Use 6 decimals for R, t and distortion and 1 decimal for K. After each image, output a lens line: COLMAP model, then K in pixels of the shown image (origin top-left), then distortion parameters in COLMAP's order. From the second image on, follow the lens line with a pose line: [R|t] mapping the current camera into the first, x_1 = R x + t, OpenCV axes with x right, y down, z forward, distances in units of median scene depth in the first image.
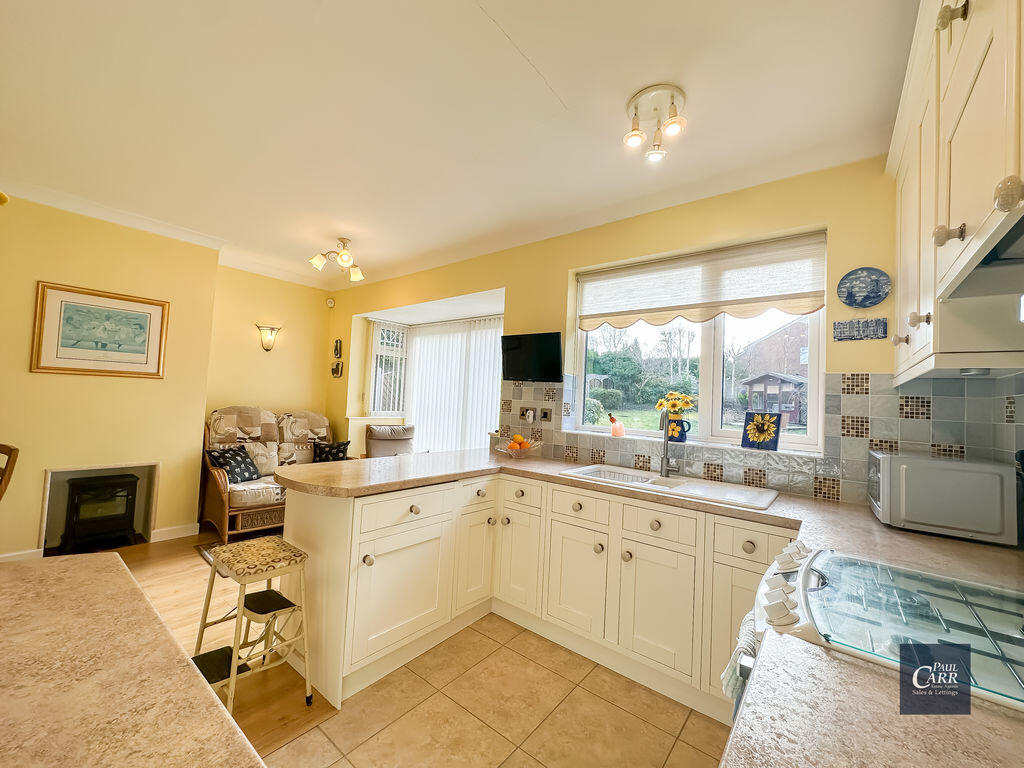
lens RADIAL K [[408.5, 0, 511.9], [0, 408.5, 382.1], [0, 0, 1]] dist [-0.003722, 0.001125]
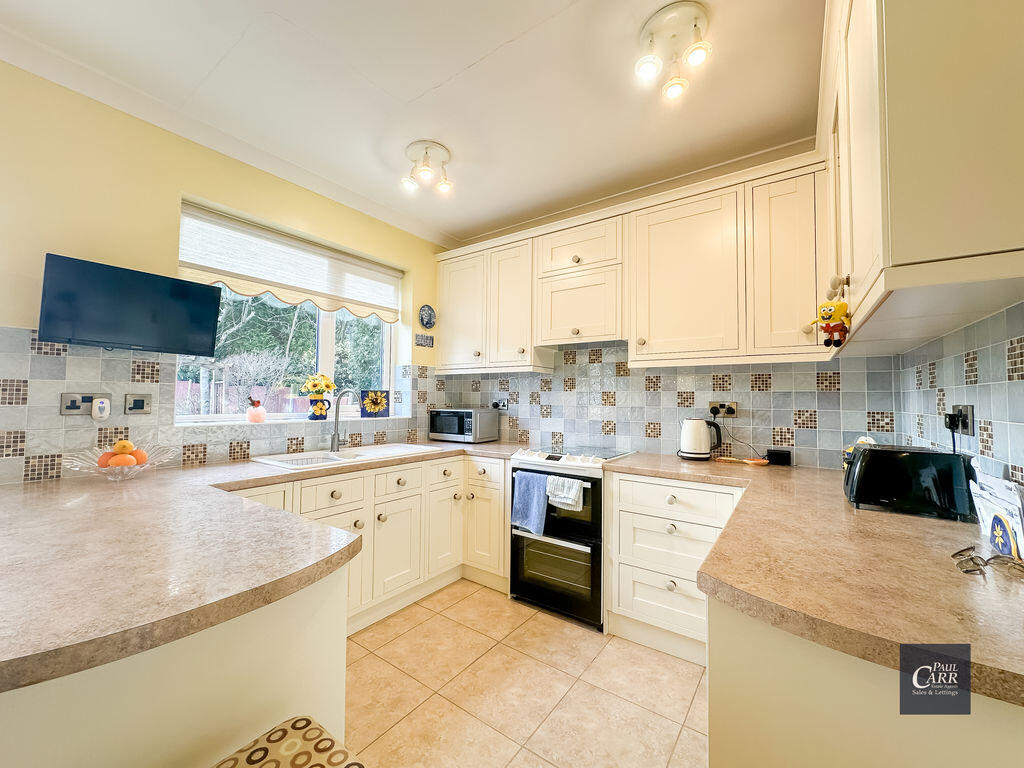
lens RADIAL K [[408.5, 0, 511.1], [0, 408.5, 382.4], [0, 0, 1]] dist [-0.003722, 0.001125]
pose [[-0.052207, -0.009790, 0.998588, -0.579594], [-0.057739, 0.998309, 0.006768, 0.009460], [-0.996966, -0.057304, -0.052684, 0.468011]]
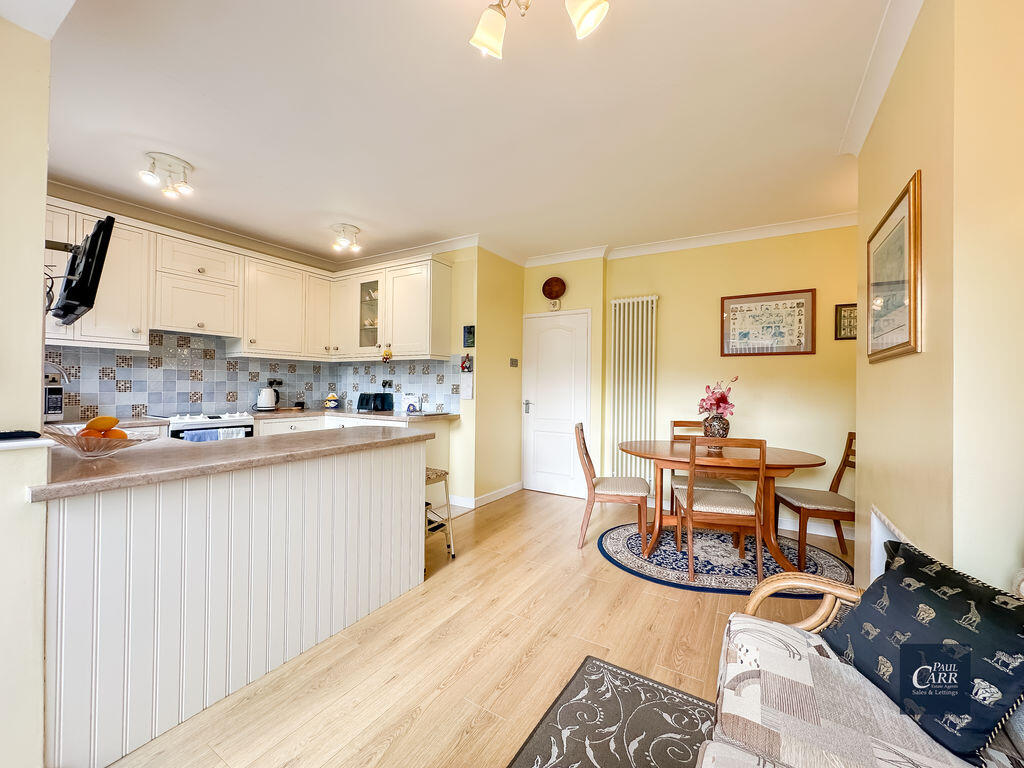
lens RADIAL K [[408.5, 0, 509.9], [0, 408.5, 382.7], [0, 0, 1]] dist [-0.003722, 0.001125]
pose [[-0.990246, -0.061360, -0.125090, -0.449050], [-0.054616, 0.996899, -0.056650, 0.082516], [0.128178, -0.049265, -0.990527, 1.581997]]
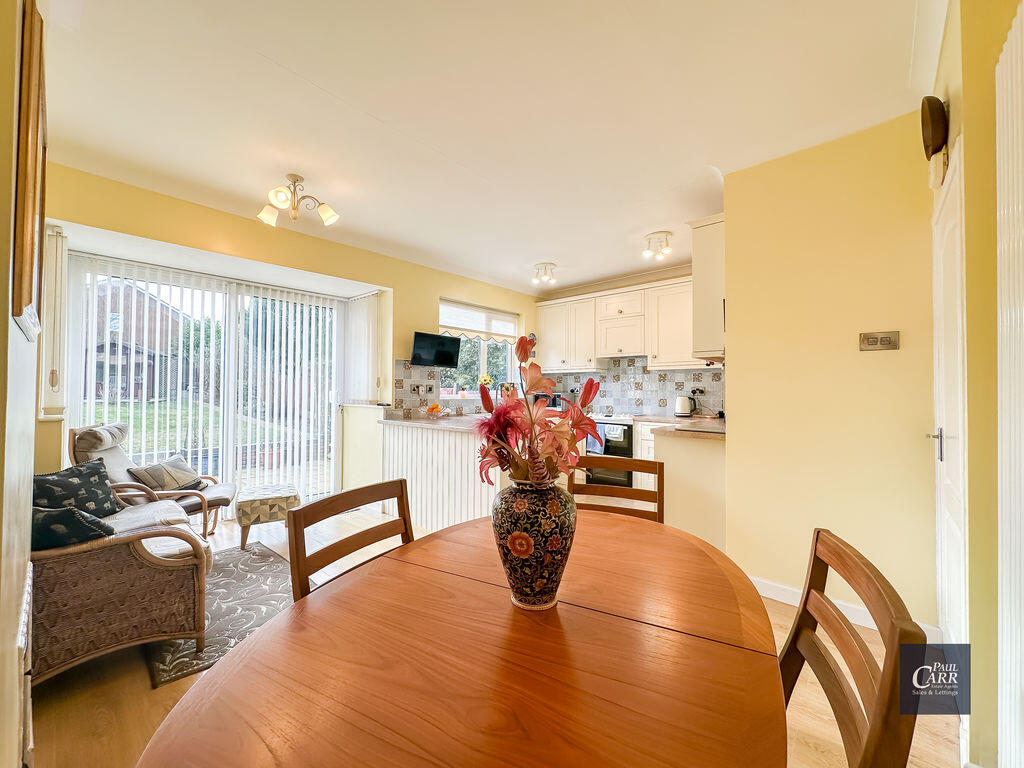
lens RADIAL K [[408.5, 0, 510.7], [0, 408.5, 382.6], [0, 0, 1]] dist [-0.003722, 0.001125]
pose [[0.059887, -0.029500, 0.997769, -1.397379], [-0.047010, 0.998371, 0.032339, -0.005223], [-0.997098, -0.048842, 0.058402, 0.628353]]
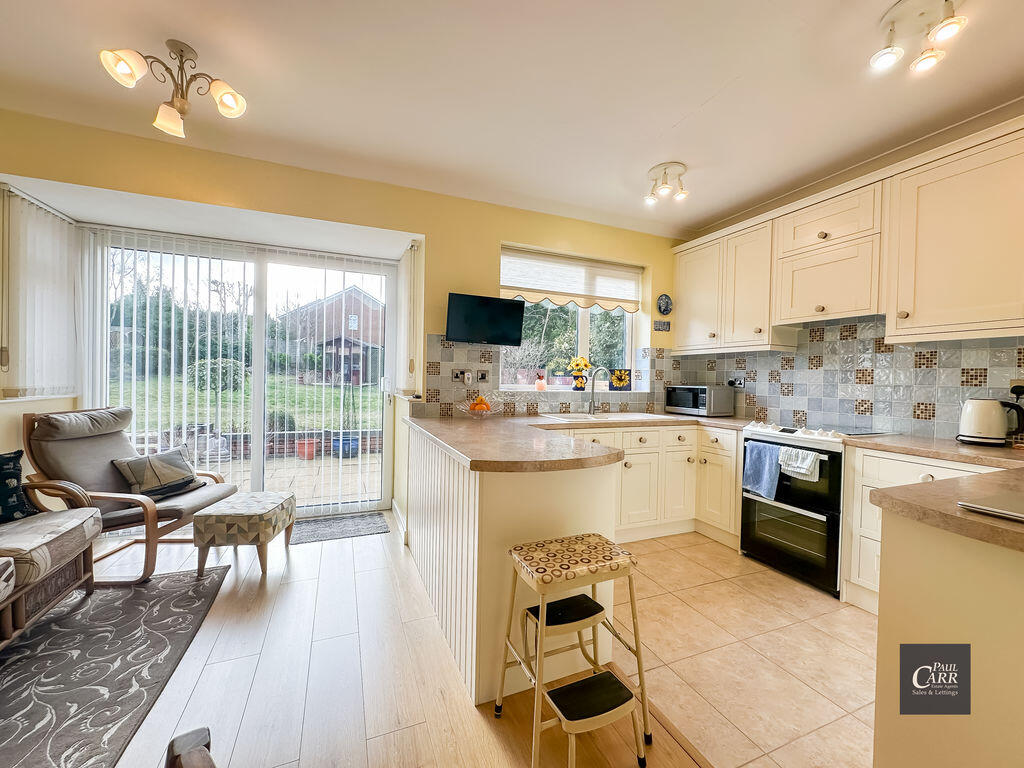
lens RADIAL K [[408.5, 0, 511.7], [0, 408.5, 382.7], [0, 0, 1]] dist [-0.003722, 0.001125]
pose [[0.482959, -0.048340, 0.874308, -0.806760], [-0.037442, 0.996422, 0.075774, 0.014918], [-0.874842, -0.069332, 0.479421, 0.437563]]
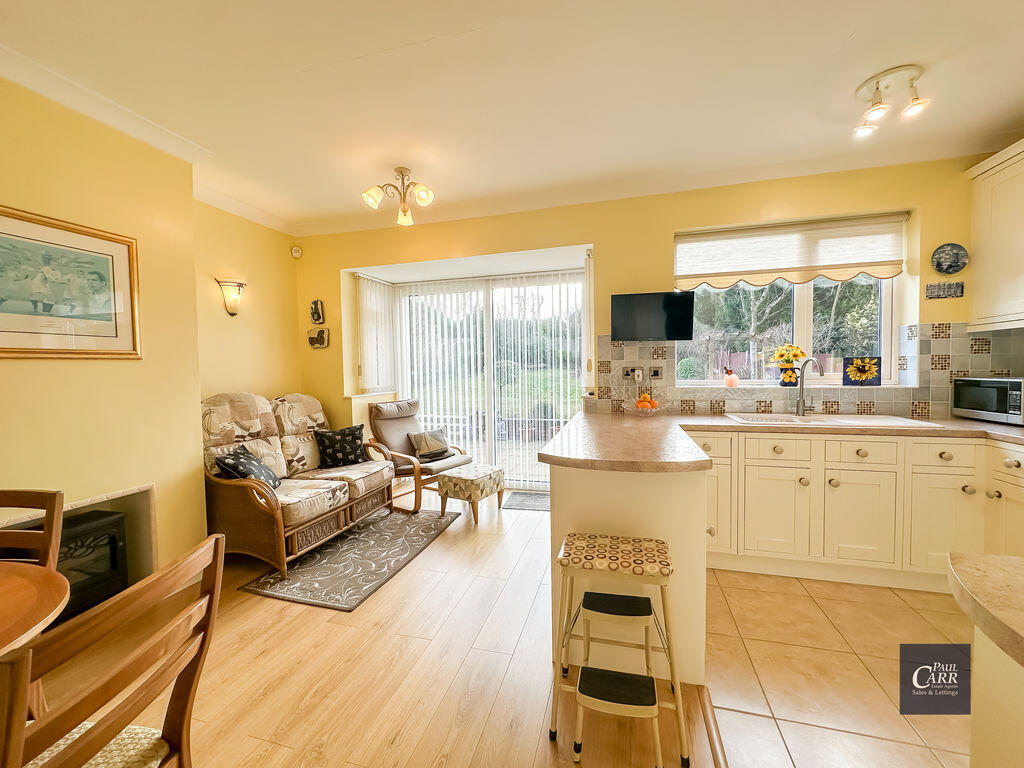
lens RADIAL K [[408.5, 0, 512.3], [0, 408.5, 382.2], [0, 0, 1]] dist [-0.003722, 0.001125]
pose [[0.919173, -0.076464, 0.386360, -0.657583], [0.042428, 0.994488, 0.095878, -0.010784], [-0.391562, -0.071736, 0.917351, 0.196642]]
